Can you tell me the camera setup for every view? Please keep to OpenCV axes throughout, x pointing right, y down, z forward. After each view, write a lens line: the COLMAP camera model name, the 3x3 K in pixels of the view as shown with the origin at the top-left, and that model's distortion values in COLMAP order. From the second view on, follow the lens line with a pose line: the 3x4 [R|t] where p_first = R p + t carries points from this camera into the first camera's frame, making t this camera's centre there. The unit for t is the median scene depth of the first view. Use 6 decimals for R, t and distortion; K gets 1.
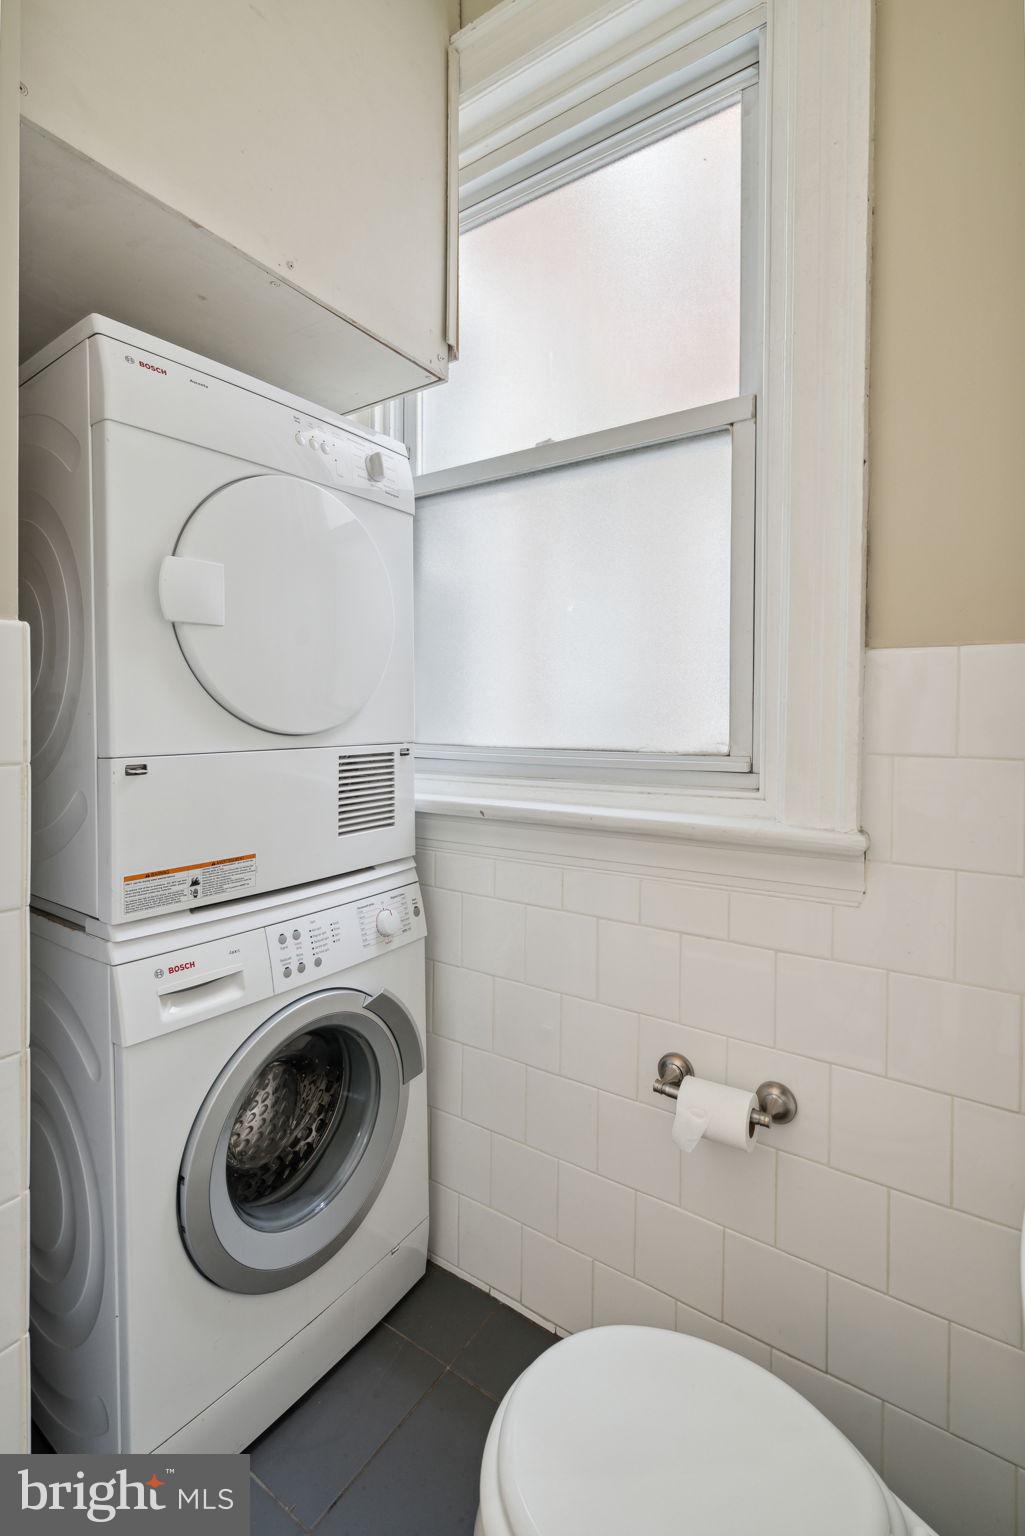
lens RADIAL K [[731.7, 0, 512.5], [0, 731.7, 768.0], [0, 0, 1]] dist [-0.000587, -0.000025]
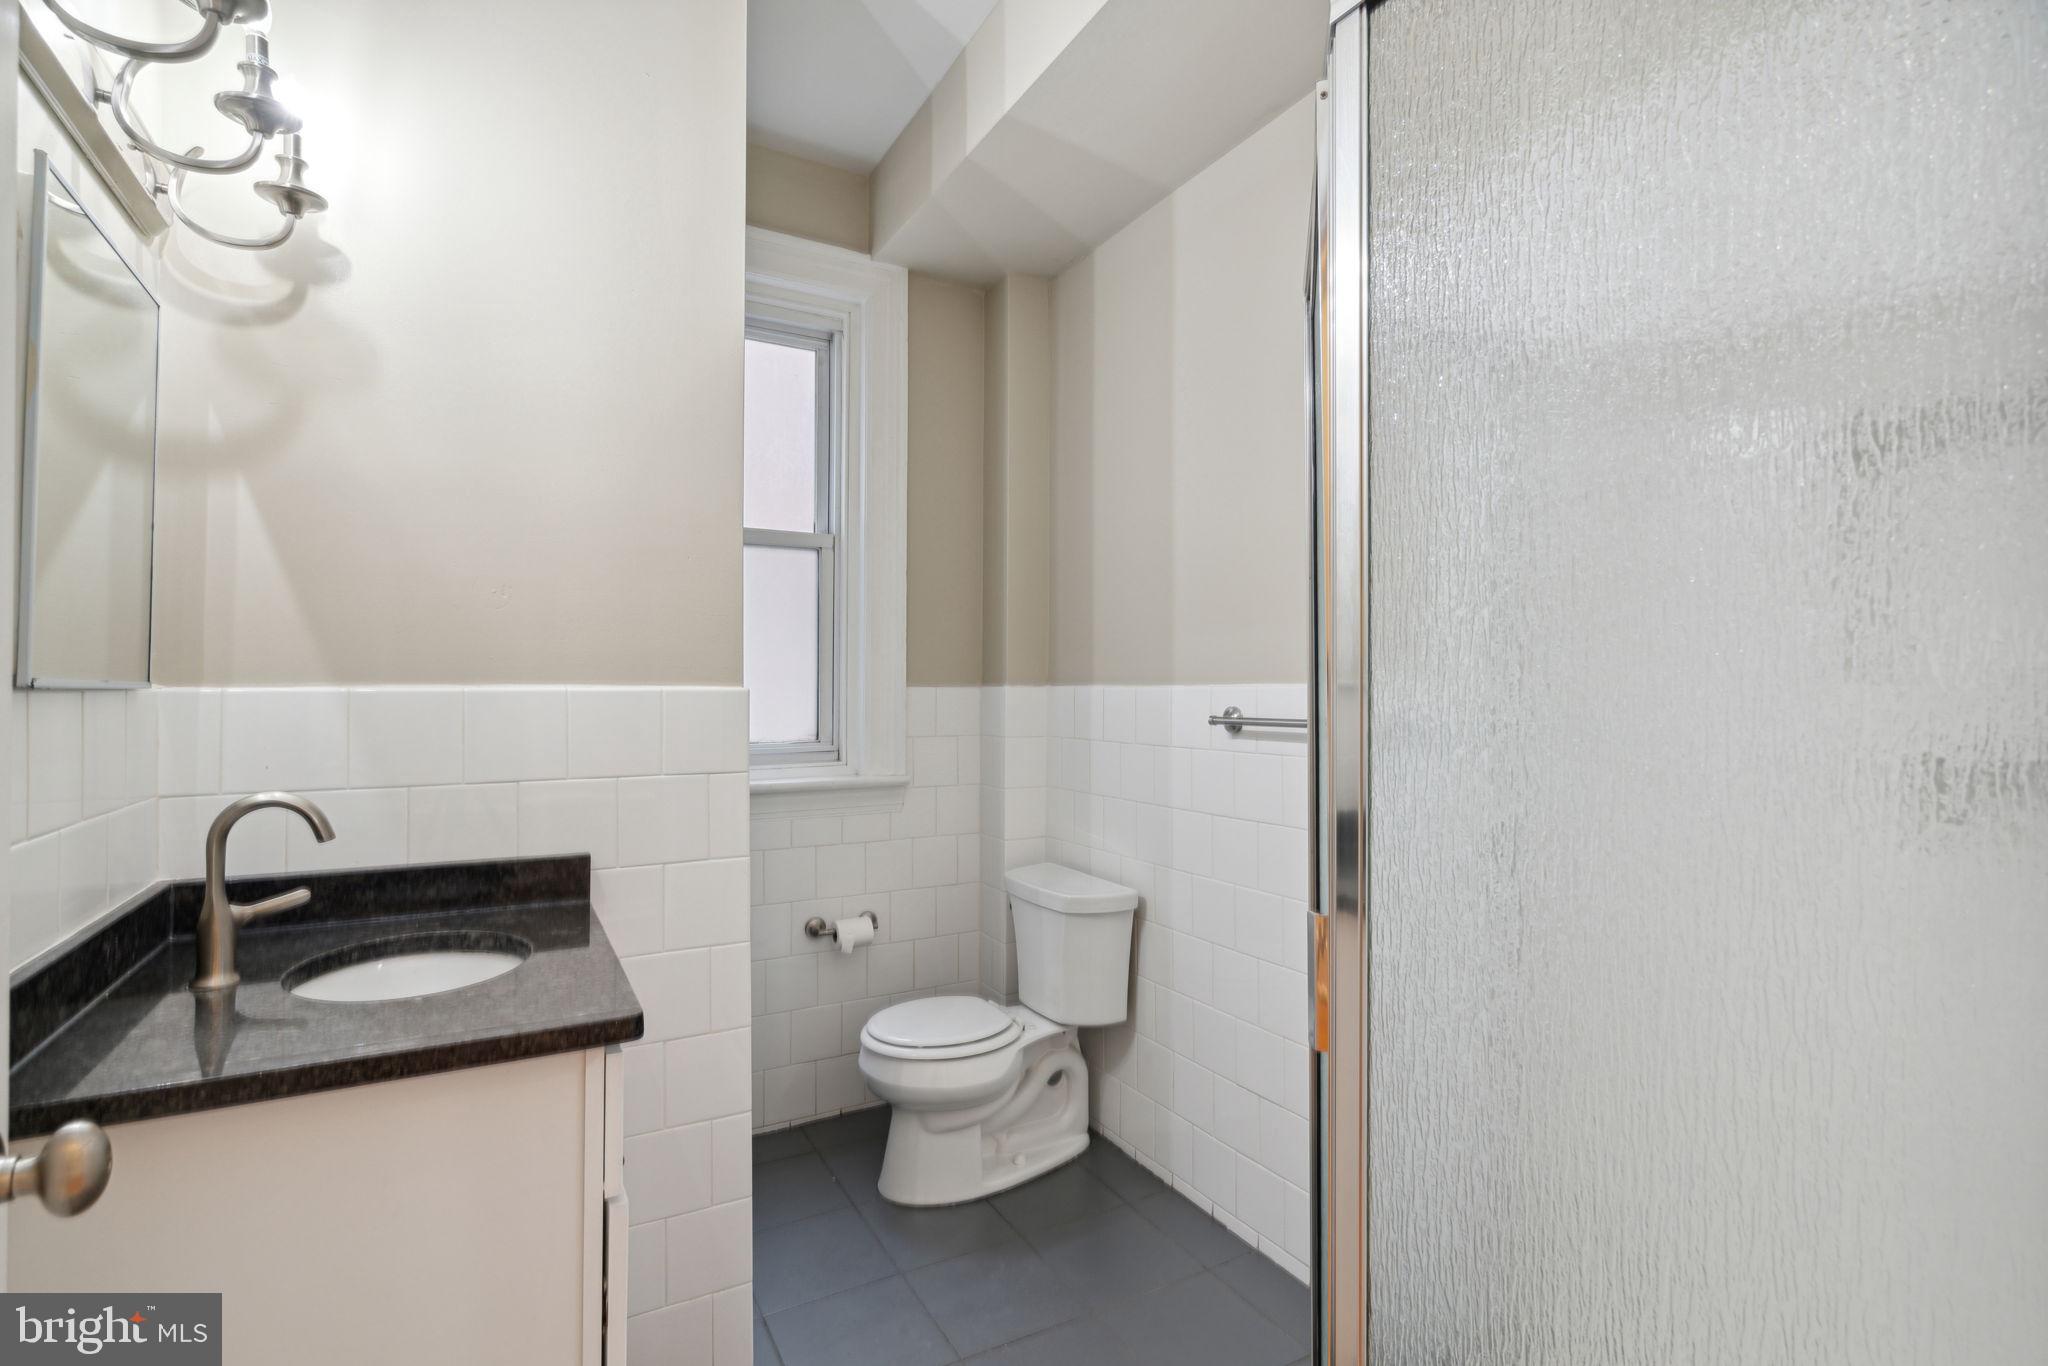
lens RADIAL K [[975.6, 0, 1022.5], [0, 975.6, 679.2], [0, 0, 1]] dist [-0.000587, -0.000025]
pose [[0.449085, 0.006006, 0.893469, -1.797789], [0.007970, 0.999911, -0.010728, -0.150421], [-0.893454, 0.011939, 0.448997, -0.525546]]
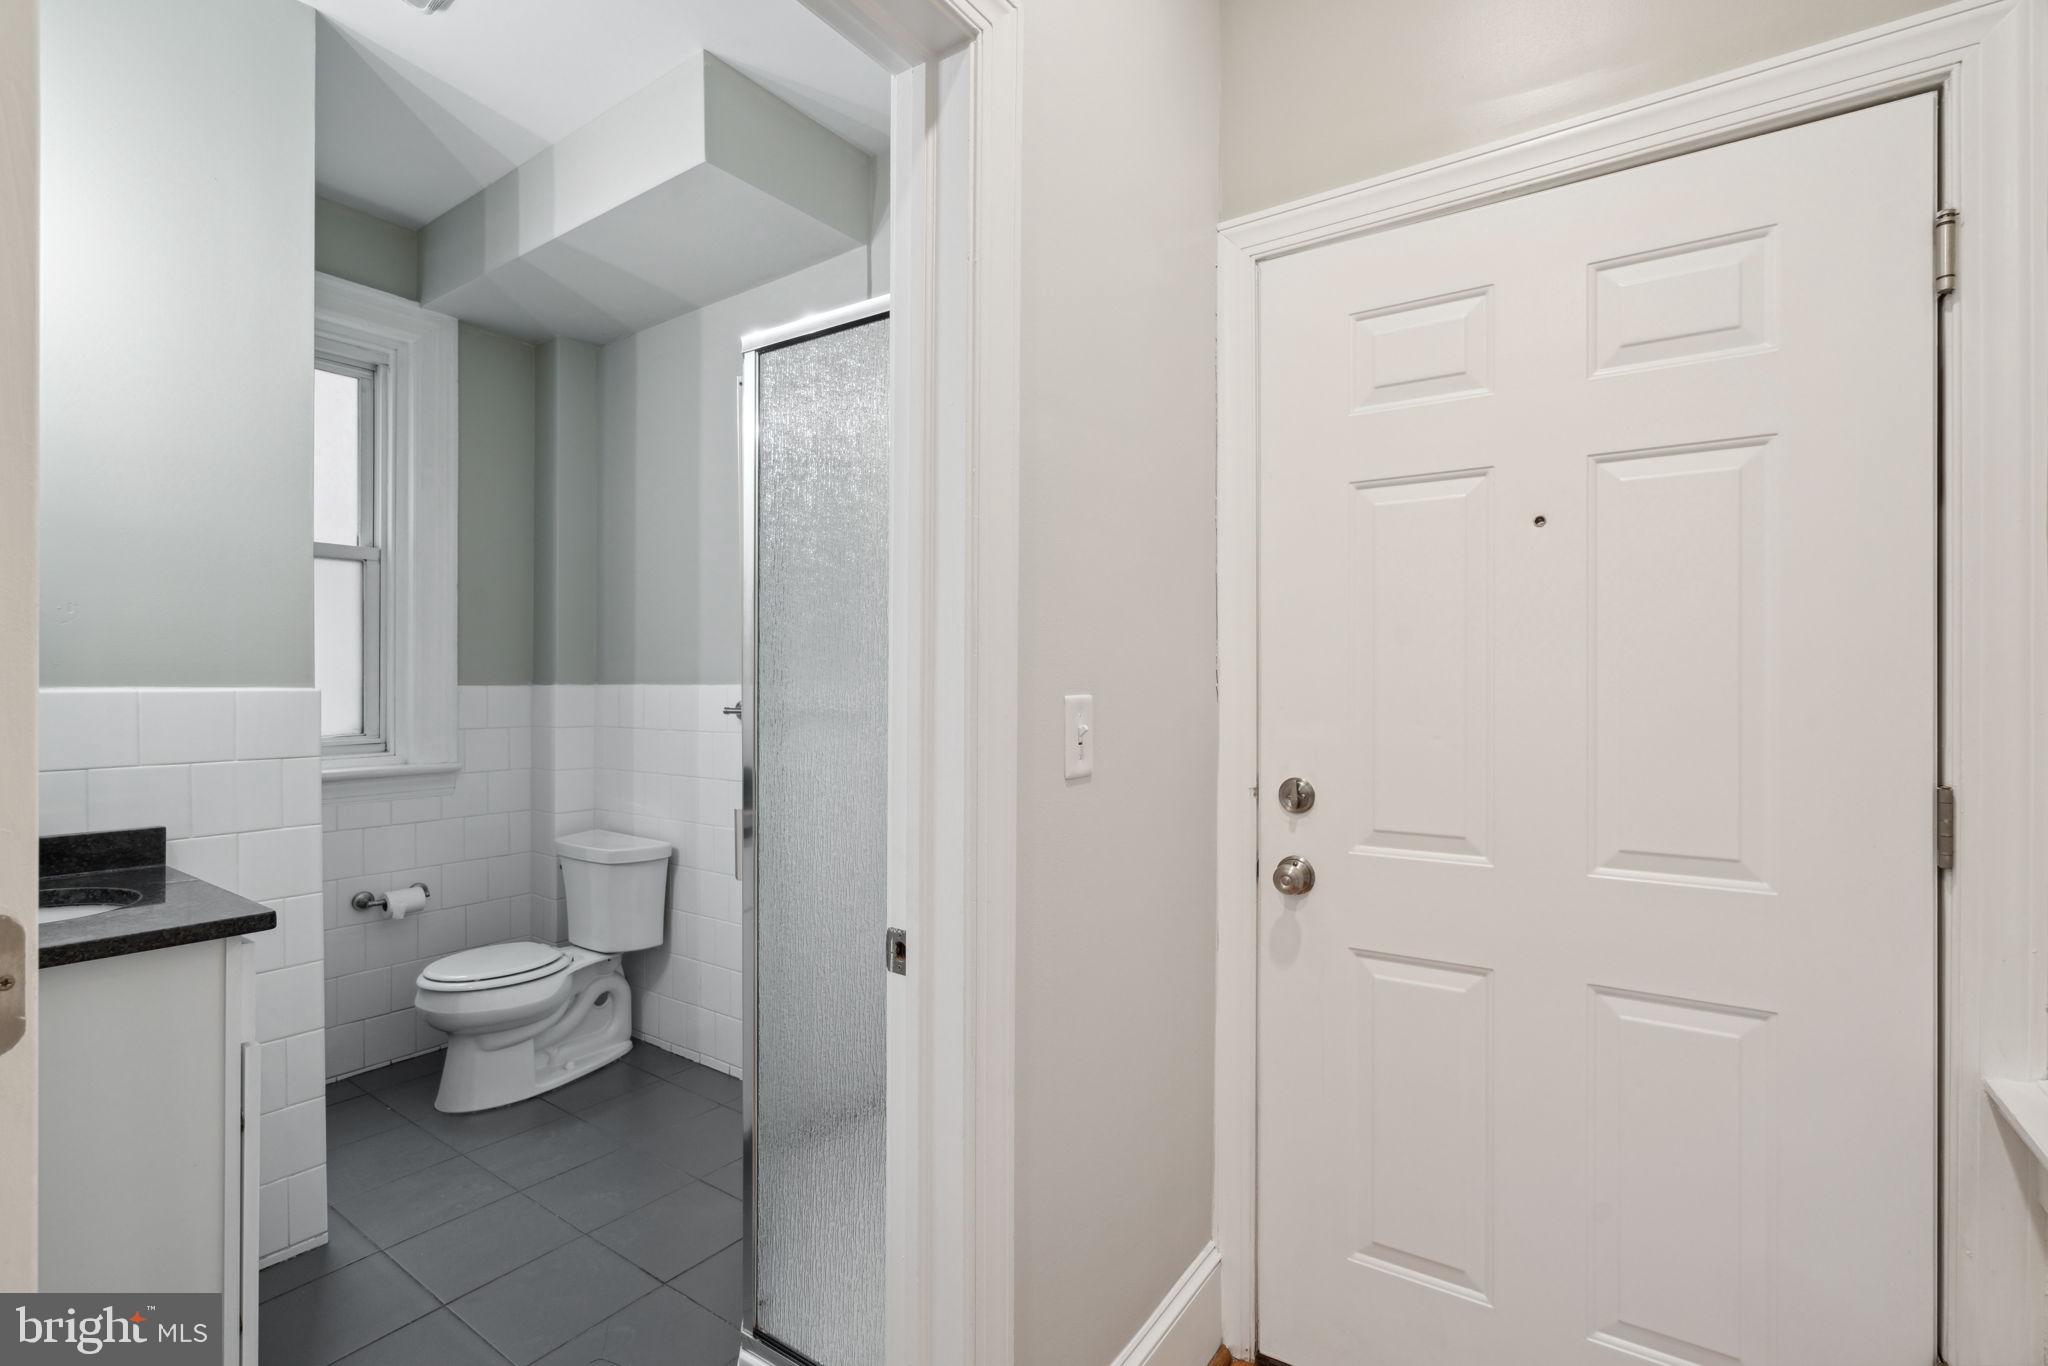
lens RADIAL K [[904.4, 0, 1054.5], [0, 904.4, 688.5], [0, 0, 1]] dist [-0.008350, 0.000003]
pose [[-0.020831, -0.007852, 0.999752, -2.427735], [0.006448, 0.999947, 0.007988, -0.162458], [-0.999762, 0.006612, -0.020780, -0.862259]]
